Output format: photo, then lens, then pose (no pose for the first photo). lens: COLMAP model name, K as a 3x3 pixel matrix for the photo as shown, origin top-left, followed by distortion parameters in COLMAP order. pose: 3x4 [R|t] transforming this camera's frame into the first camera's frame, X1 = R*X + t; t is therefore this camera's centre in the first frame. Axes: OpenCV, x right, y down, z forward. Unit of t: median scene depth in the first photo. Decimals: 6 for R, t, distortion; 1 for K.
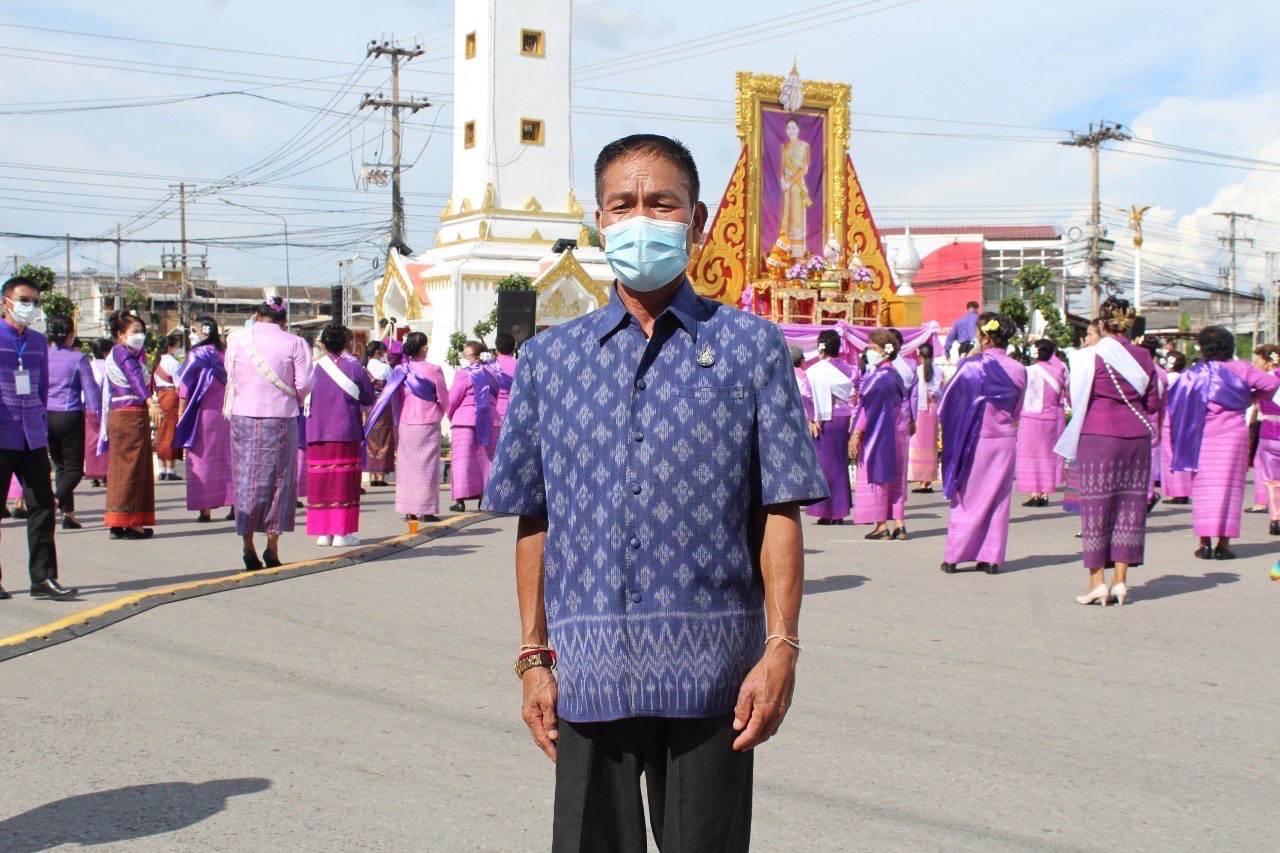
lens RADIAL K [[1540.5, 0, 636.2], [0, 1540.5, 386.3], [0, 0, 1]] dist [-0.062419, 0.009008]
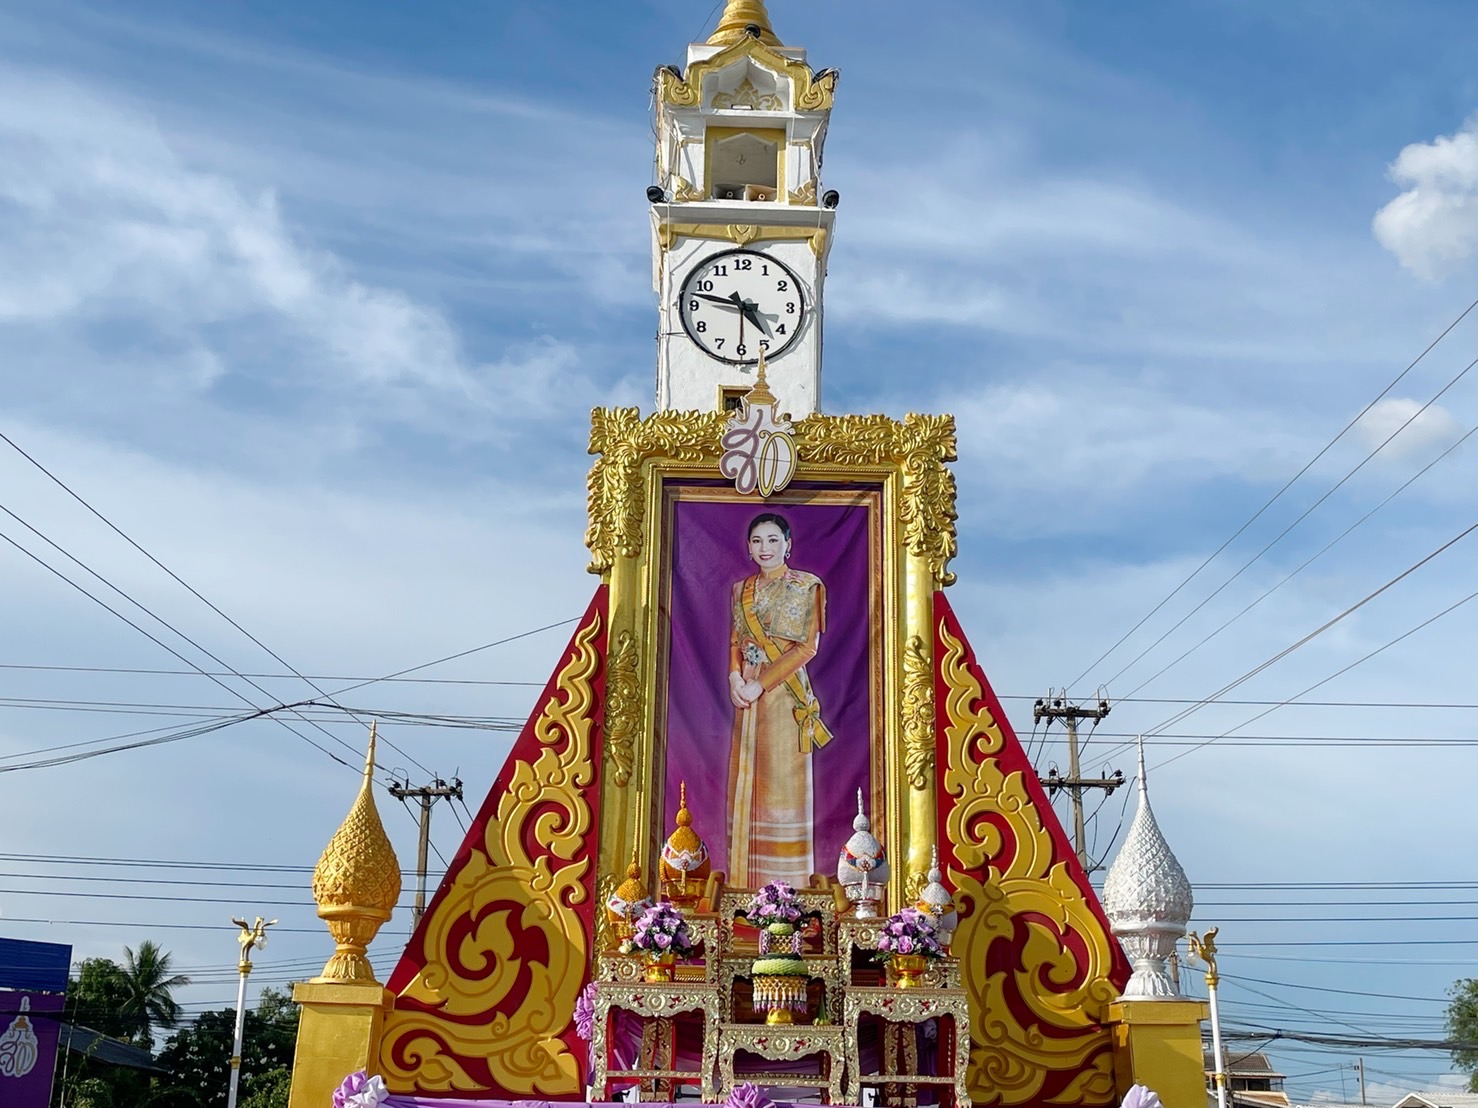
lens RADIAL K [[1774.6, 0, 739.0], [0, 1774.6, 554.0], [0, 0, 1]] dist [0.089037, 0.000628]
pose [[0.894262, -0.138236, -0.425661, 0.272284], [-0.009724, 0.944876, -0.327283, -0.024974], [0.447439, 0.296816, 0.843622, 0.629225]]
